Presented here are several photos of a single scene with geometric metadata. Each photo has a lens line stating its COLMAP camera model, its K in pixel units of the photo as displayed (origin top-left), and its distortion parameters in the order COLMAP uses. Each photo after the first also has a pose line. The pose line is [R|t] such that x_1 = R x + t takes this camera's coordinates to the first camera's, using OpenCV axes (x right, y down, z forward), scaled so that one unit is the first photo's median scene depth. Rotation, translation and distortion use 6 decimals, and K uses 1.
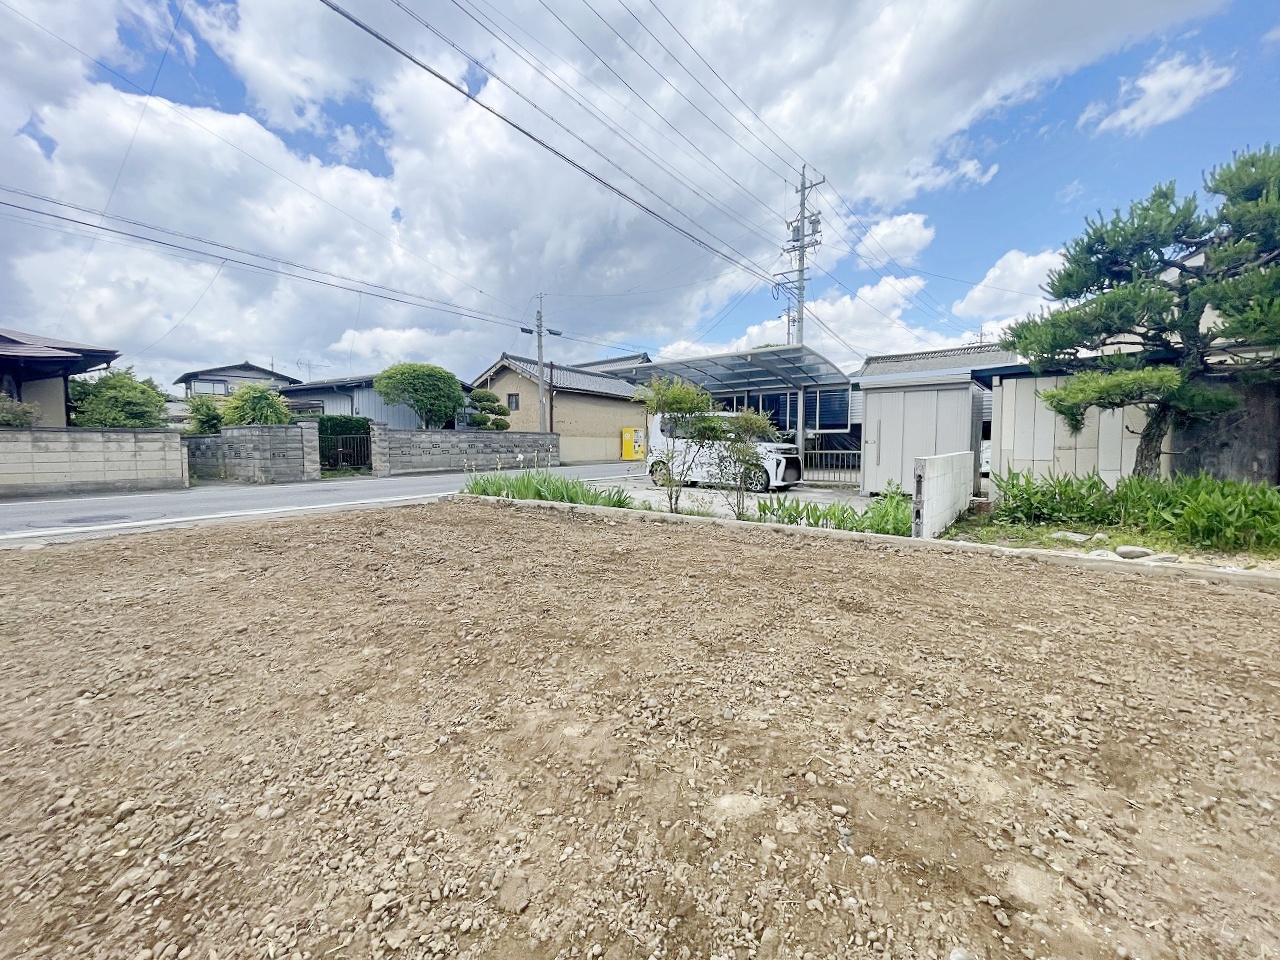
lens RADIAL K [[530.8, 0, 637.8], [0, 530.8, 481.2], [0, 0, 1]] dist [-0.004111, -0.000624]
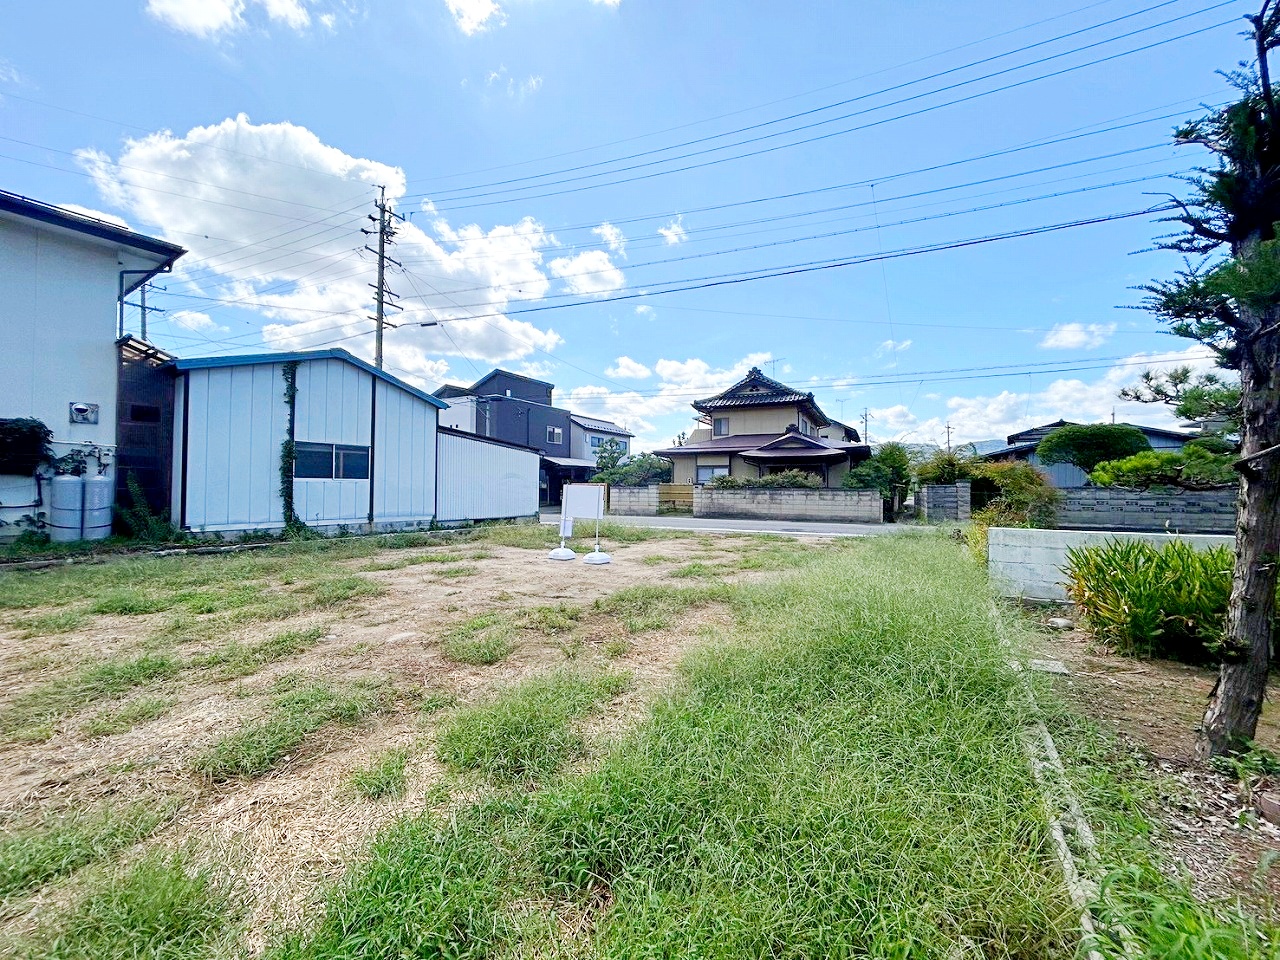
lens RADIAL K [[516.0, 0, 641.3], [0, 516.0, 480.9], [0, 0, 1]] dist [-0.000823, -0.000140]
pose [[0.160880, -0.009550, -0.986928, 0.426320], [-0.077226, 0.996766, -0.022233, -0.016788], [0.983948, 0.079794, 0.159622, -0.026888]]
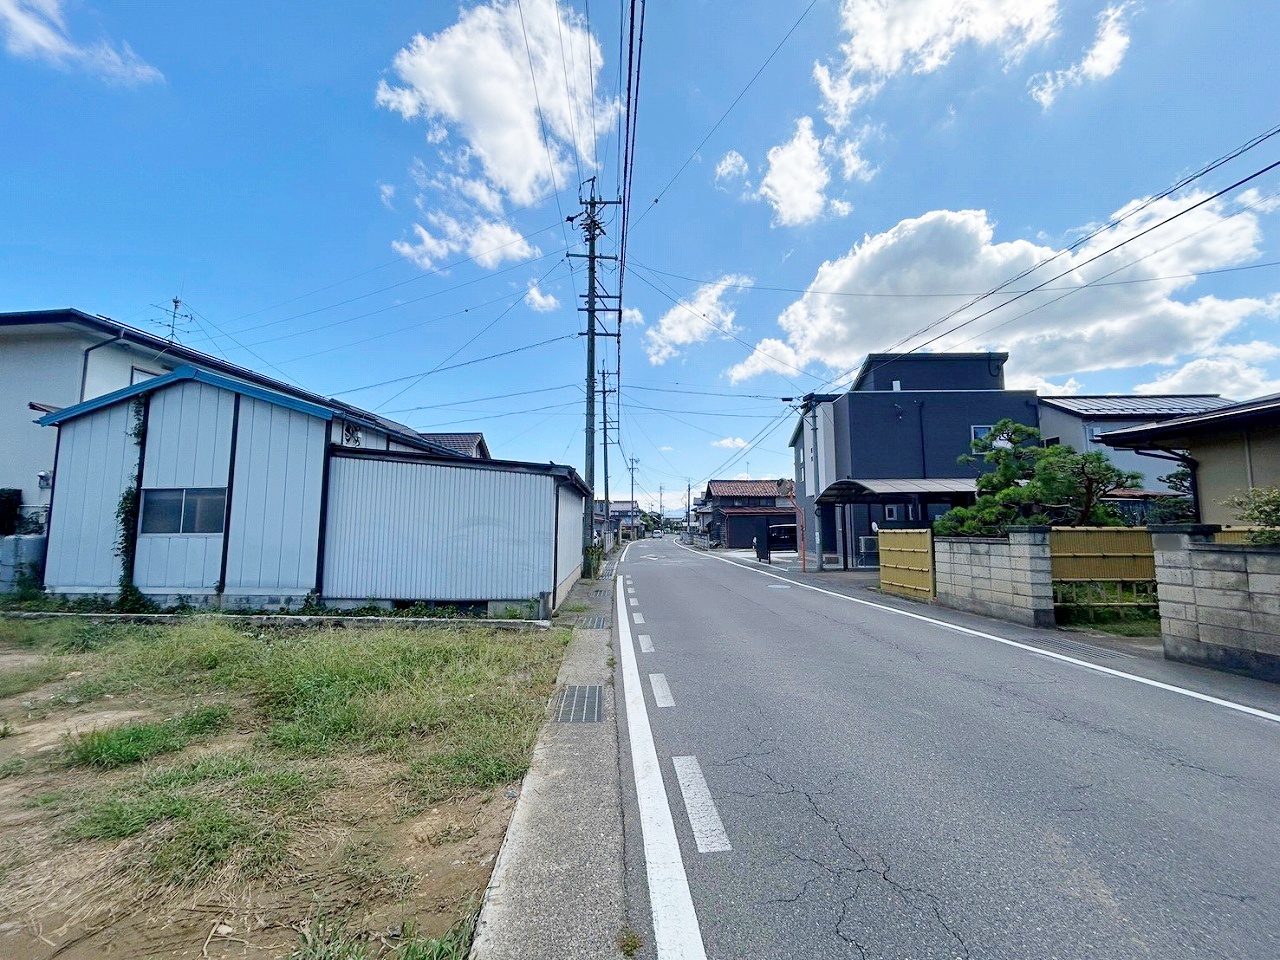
lens RADIAL K [[516.0, 0, 641.3], [0, 516.0, 480.9], [0, 0, 1]] dist [-0.000823, -0.000140]
pose [[-0.793046, -0.052967, -0.606855, -0.299489], [-0.038110, 0.998575, -0.037354, -0.051963], [0.607968, -0.006497, -0.793935, 0.351014]]
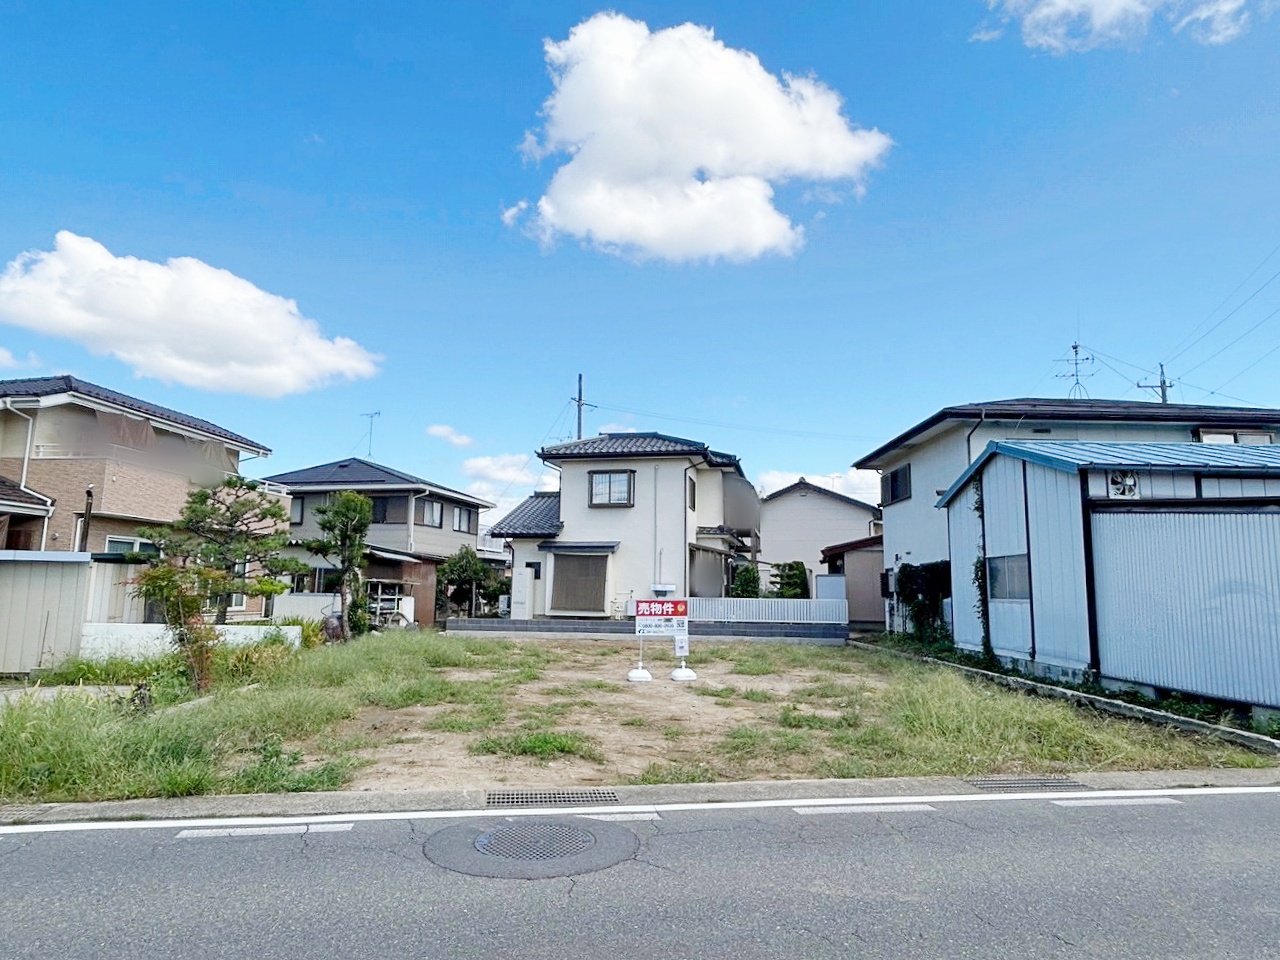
lens RADIAL K [[785.8, 0, 635.4], [0, 785.8, 478.6], [0, 0, 1]] dist [0.001165, -0.001259]
pose [[-0.681809, 0.096024, 0.725201, -0.576526], [0.039390, 0.994728, -0.094679, -0.063657], [-0.730469, -0.035987, -0.681997, 0.506786]]
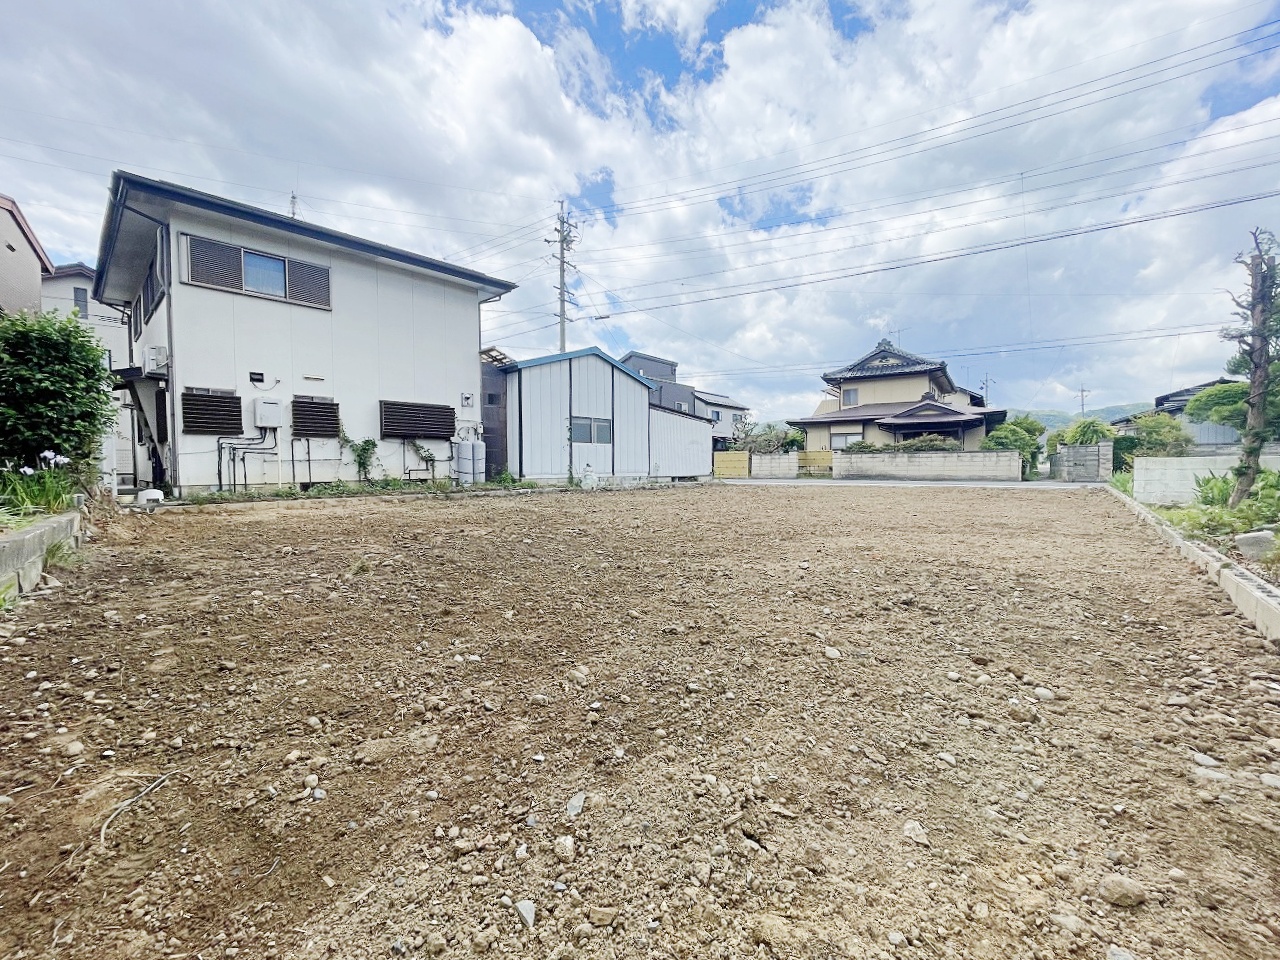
lens RADIAL K [[534.1, 0, 642.9], [0, 534.1, 480.5], [0, 0, 1]] dist [-0.001433, -0.000314]
pose [[0.014116, 0.030038, -0.999449, 0.633519], [-0.064364, 0.997503, 0.029070, 0.026085], [0.997827, 0.063918, 0.016014, -0.222606]]
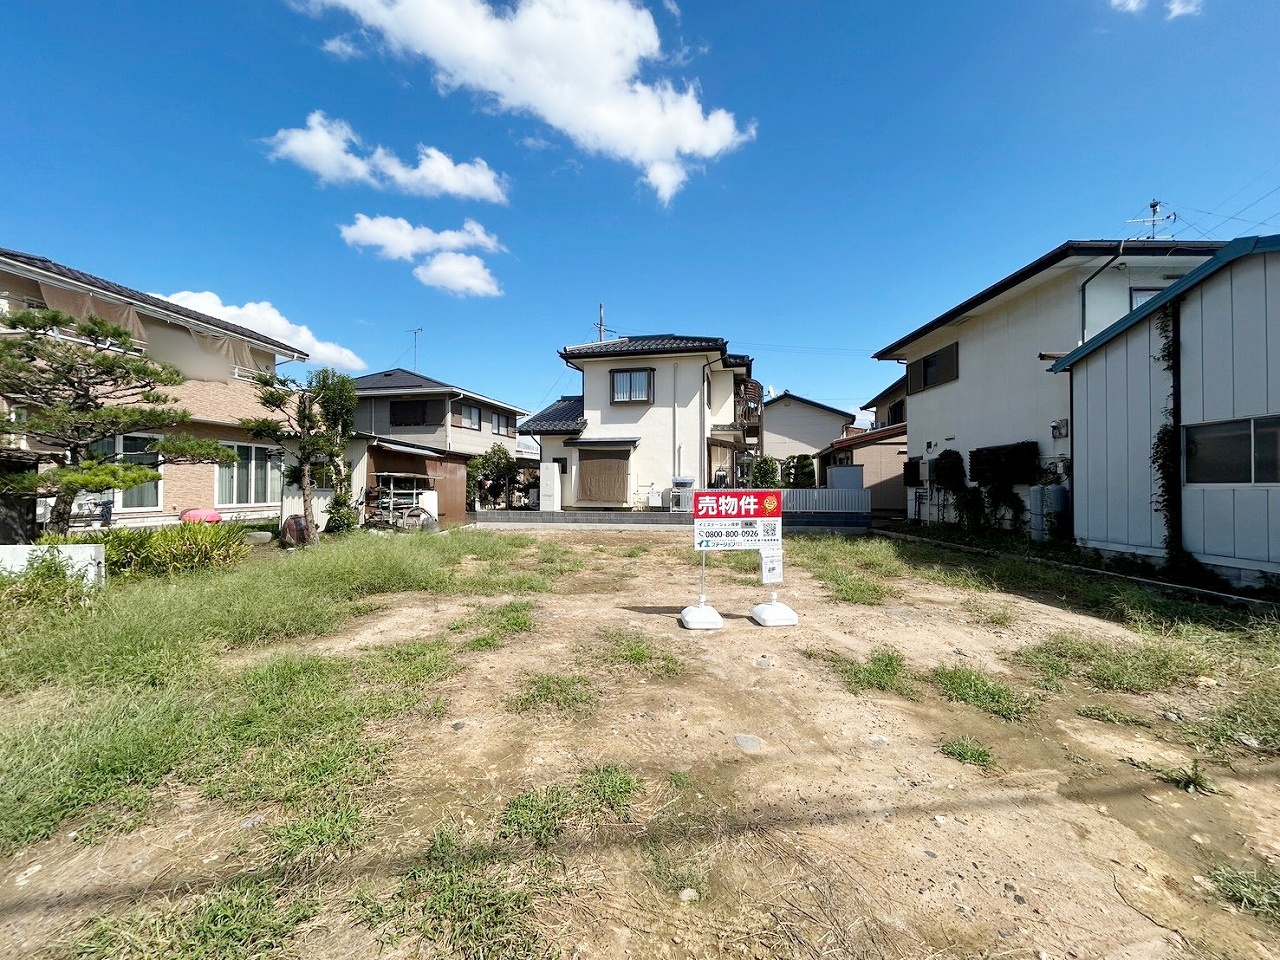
lens RADIAL K [[514.8, 0, 640.5], [0, 514.8, 477.1], [0, 0, 1]] dist [-0.002326, -0.000129]
pose [[-0.679181, 0.013253, 0.733851, -0.227106], [0.051159, 0.998260, 0.029320, -0.038219], [-0.732186, 0.057456, -0.678677, 0.219120]]
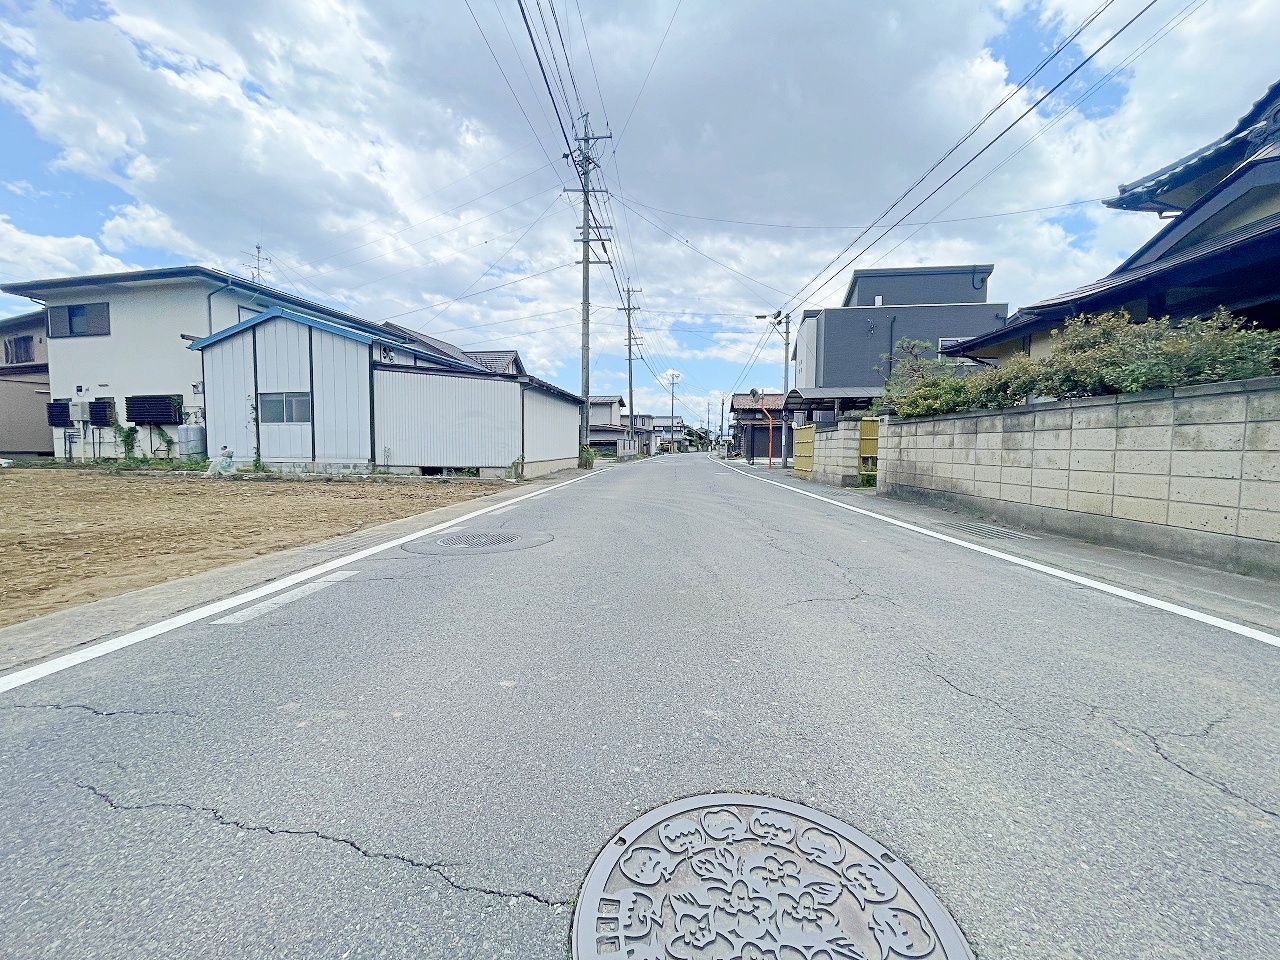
lens RADIAL K [[519.0, 0, 641.1], [0, 519.0, 480.5], [0, 0, 1]] dist [-0.000069, 0.000079]
pose [[-0.857169, 0.029681, -0.514179, -0.304981], [-0.039945, 0.991500, 0.123825, -0.034319], [0.513484, 0.126678, -0.848697, 0.597675]]
